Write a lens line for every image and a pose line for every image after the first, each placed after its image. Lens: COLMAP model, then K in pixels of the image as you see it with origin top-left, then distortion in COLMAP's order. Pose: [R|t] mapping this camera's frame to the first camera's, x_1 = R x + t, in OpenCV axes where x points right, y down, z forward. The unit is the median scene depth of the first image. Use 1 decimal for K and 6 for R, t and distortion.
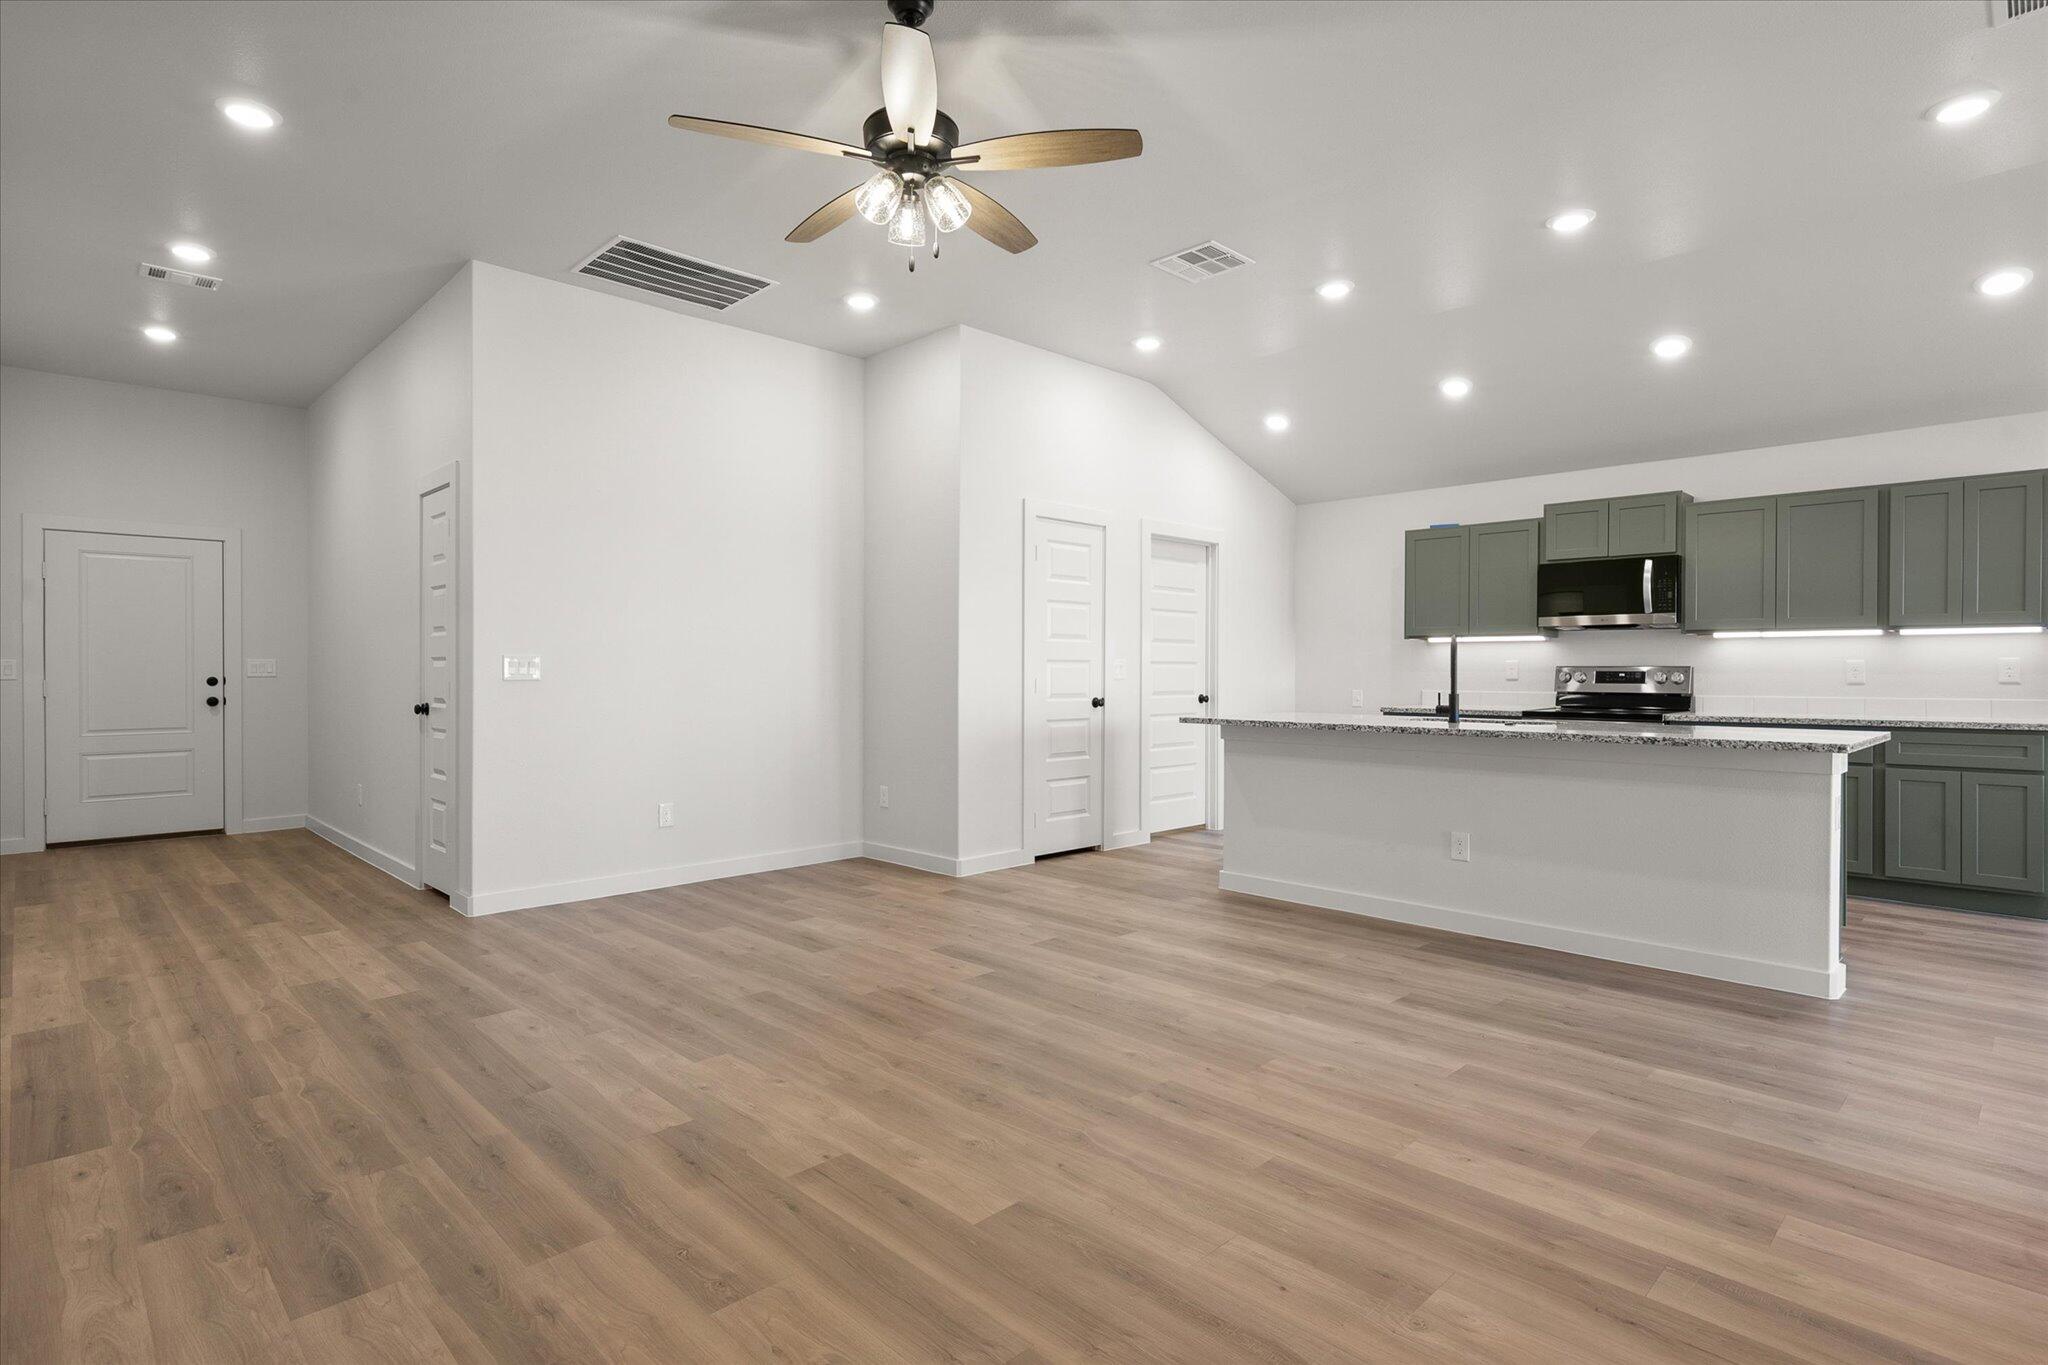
lens RADIAL K [[1025.9, 0, 1026.6], [0, 1025.9, 678.7], [0, 0, 1]] dist [0.000212, -0.000112]
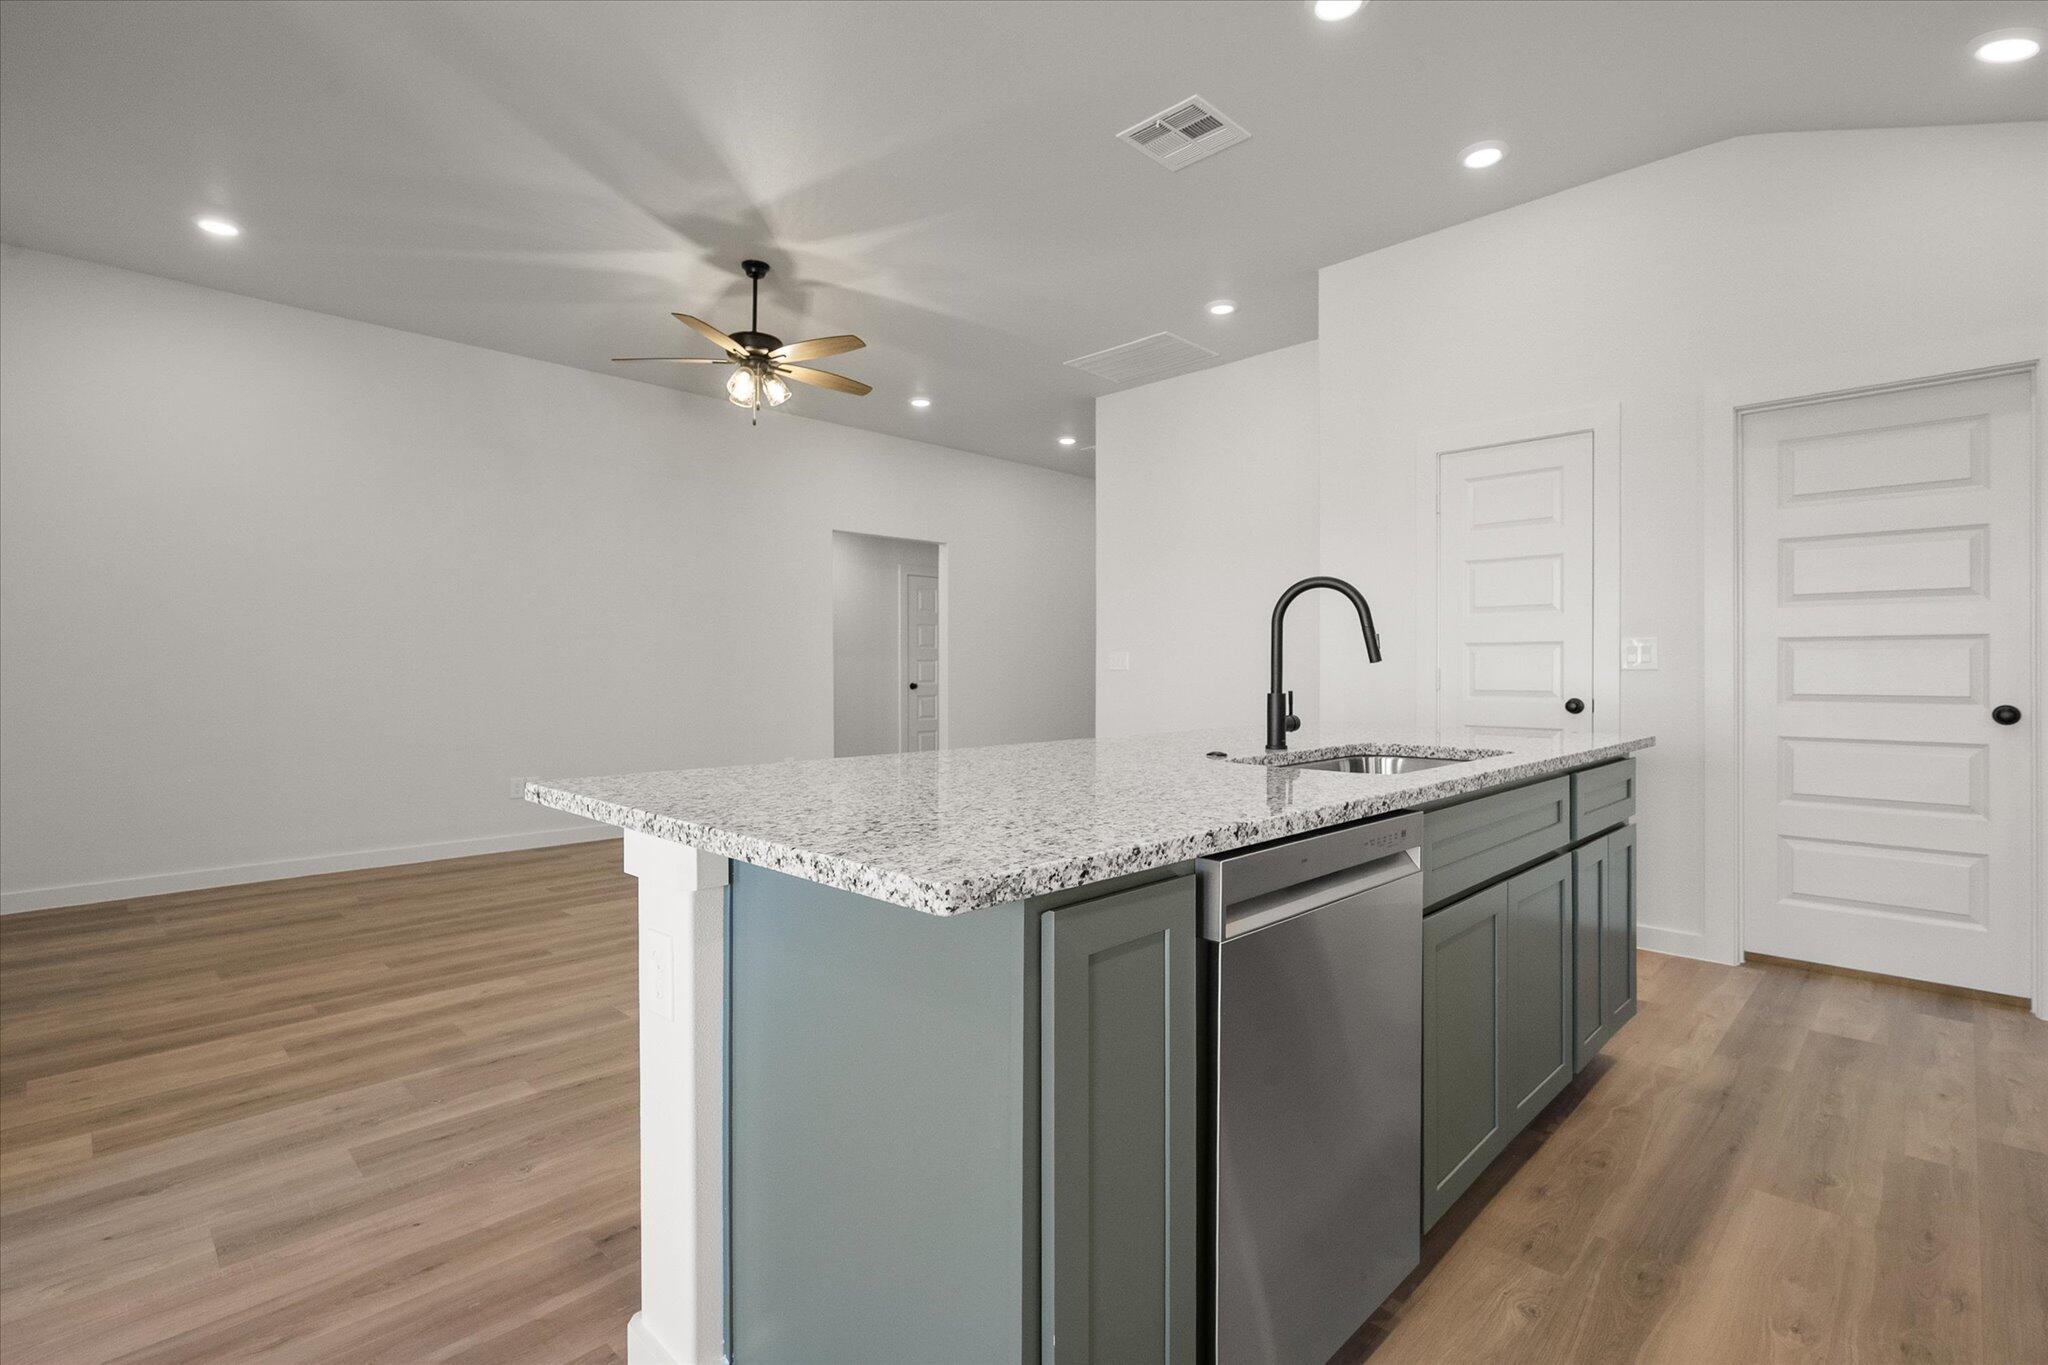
lens RADIAL K [[951.8, 0, 1024.6], [0, 951.8, 674.0], [0, 0, 1]] dist [-0.002030, -0.001320]
pose [[0.019216, 0.003428, -0.999809, 1.052534], [-0.004346, 0.999985, 0.003345, 0.003848], [0.999806, 0.004281, 0.019231, 1.016982]]
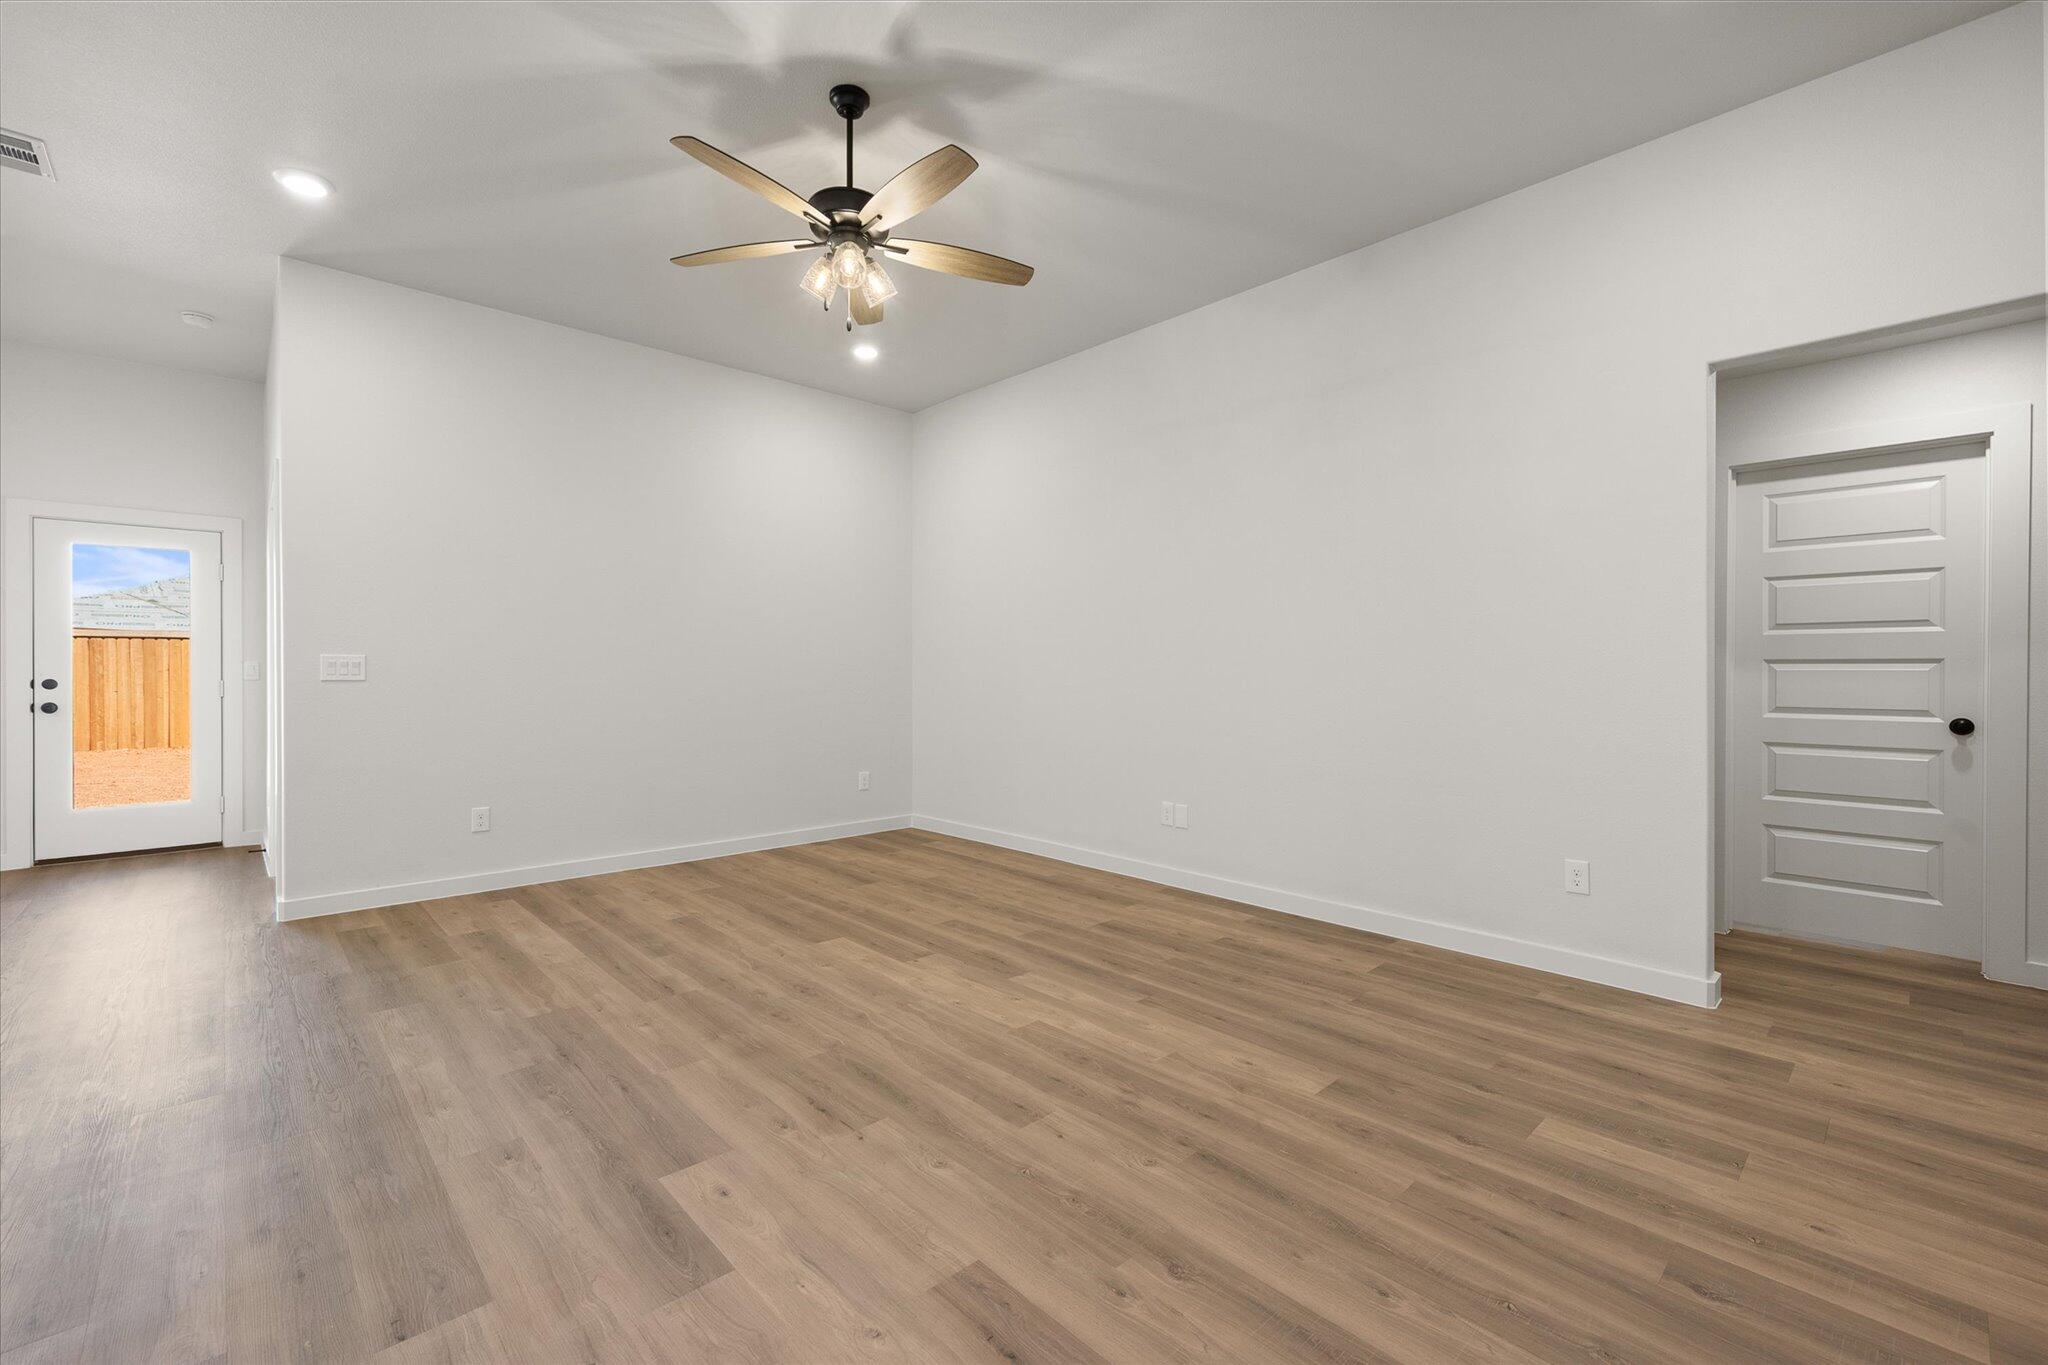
lens RADIAL K [[859.1, 0, 1026.7], [0, 859.1, 672.5], [0, 0, 1]] dist [-0.000443, 0.000174]
pose [[-0.999655, -0.000391, 0.026253, -0.244249], [-0.000173, 0.999965, 0.008319, -0.011879], [-0.026255, 0.008312, -0.999621, 1.417470]]
